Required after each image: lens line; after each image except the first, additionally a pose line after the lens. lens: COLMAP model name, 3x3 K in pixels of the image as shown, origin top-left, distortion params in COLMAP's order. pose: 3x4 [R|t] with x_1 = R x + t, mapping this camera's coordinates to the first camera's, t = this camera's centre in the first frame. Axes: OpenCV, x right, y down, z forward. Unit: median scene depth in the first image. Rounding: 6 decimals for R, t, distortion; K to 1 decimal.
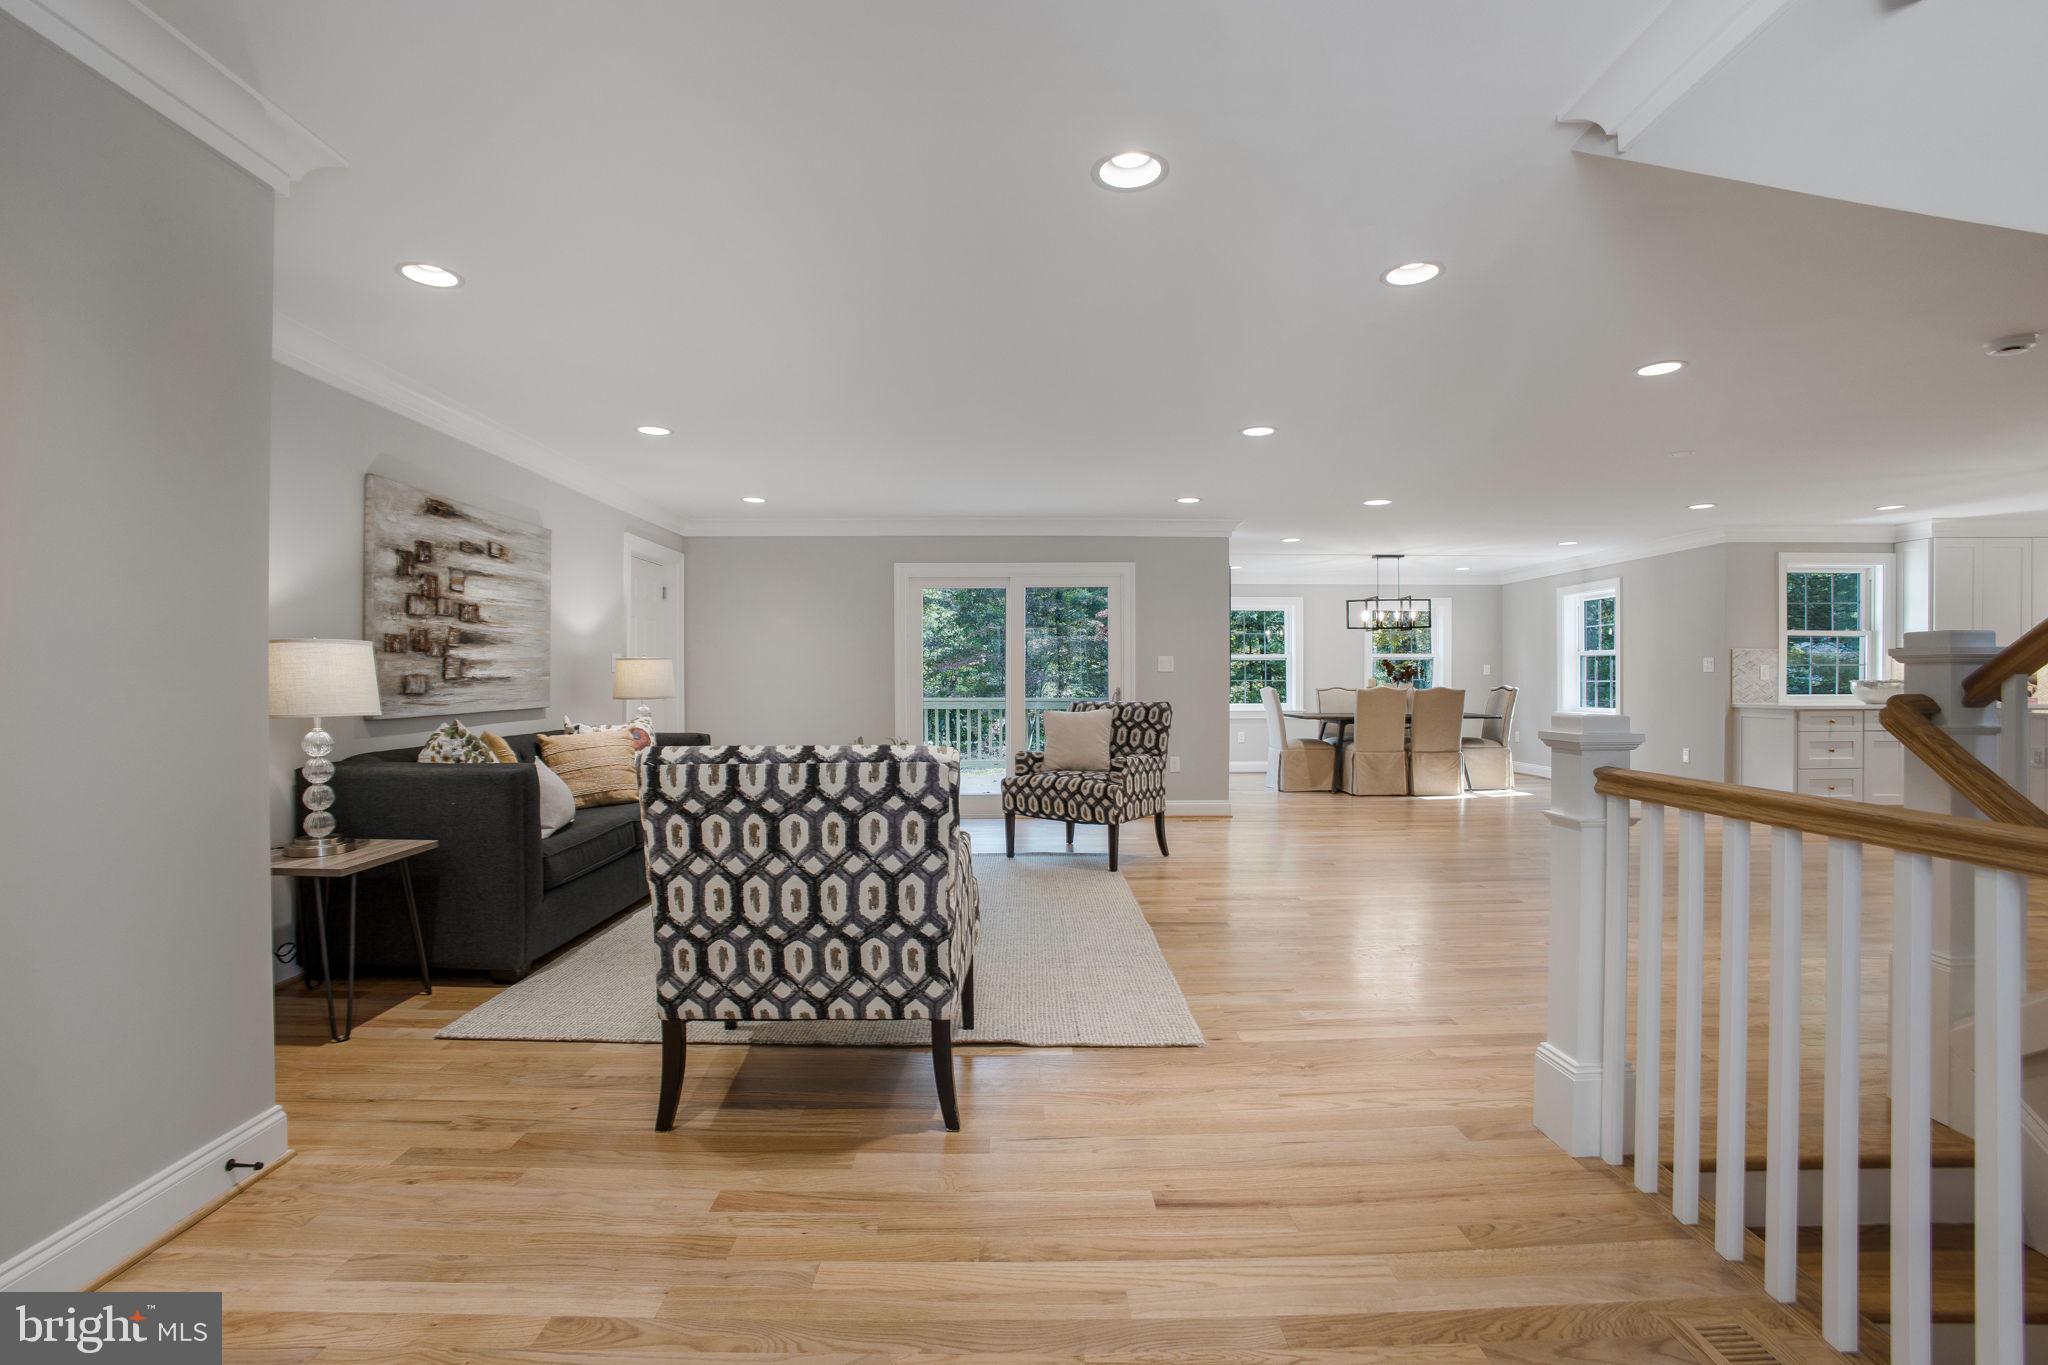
lens RADIAL K [[945.0, 0, 1016.8], [0, 945.0, 687.2], [0, 0, 1]] dist [0.000378, 0.000796]
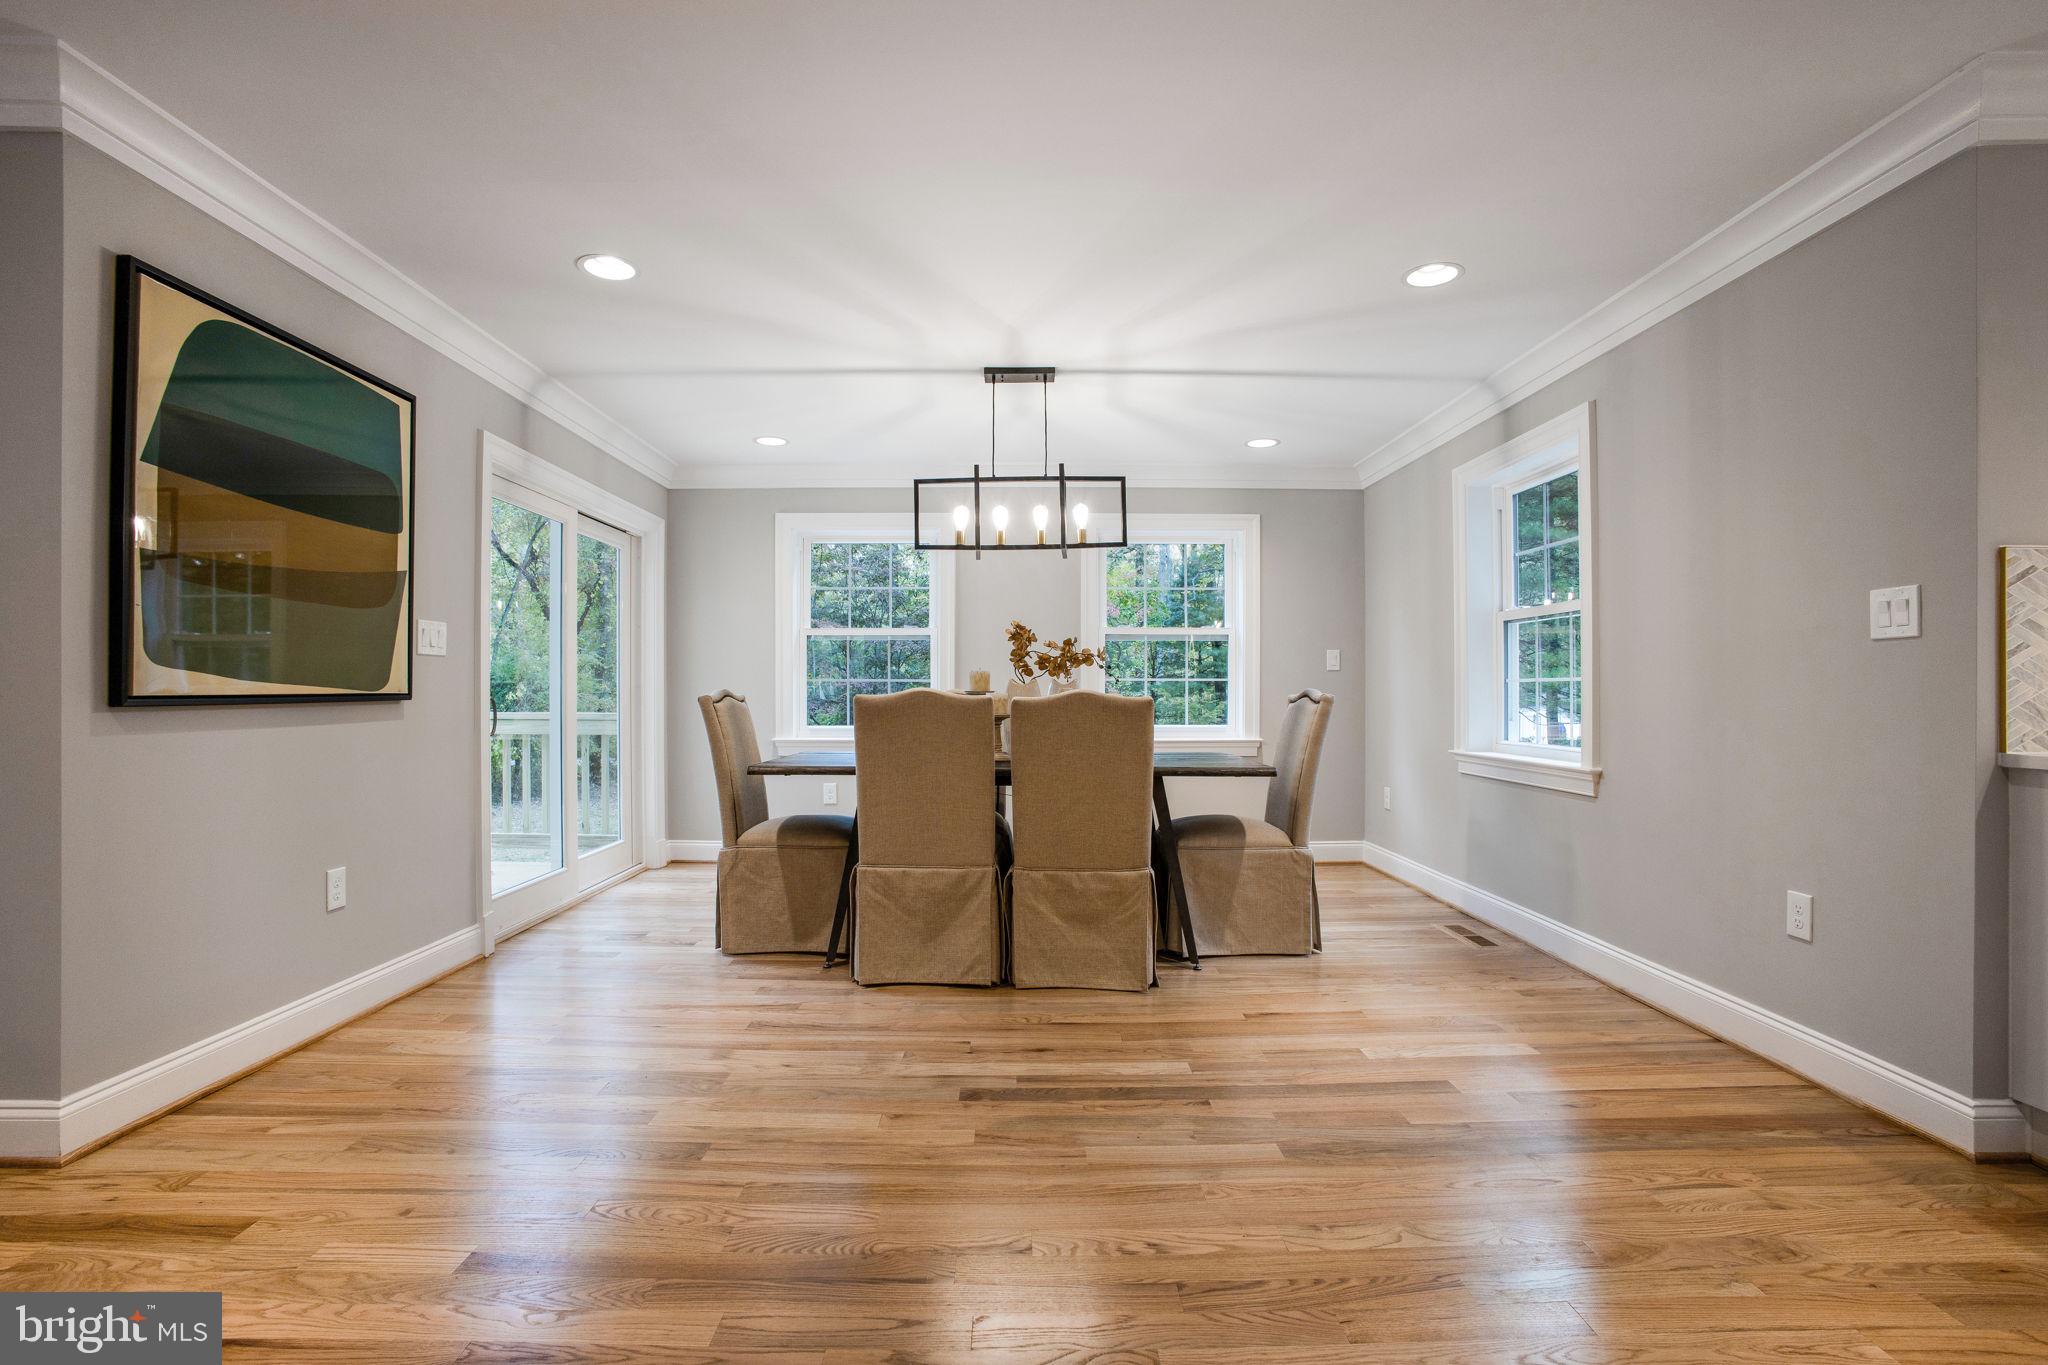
lens RADIAL K [[945.0, 0, 1022.4], [0, 945.0, 684.1], [0, 0, 1]] dist [0.000378, 0.000796]
pose [[0.999813, -0.000415, -0.019352, 0.825403], [0.000151, 0.999907, -0.013633, 0.007290], [0.019356, 0.013627, 0.999720, 1.219440]]
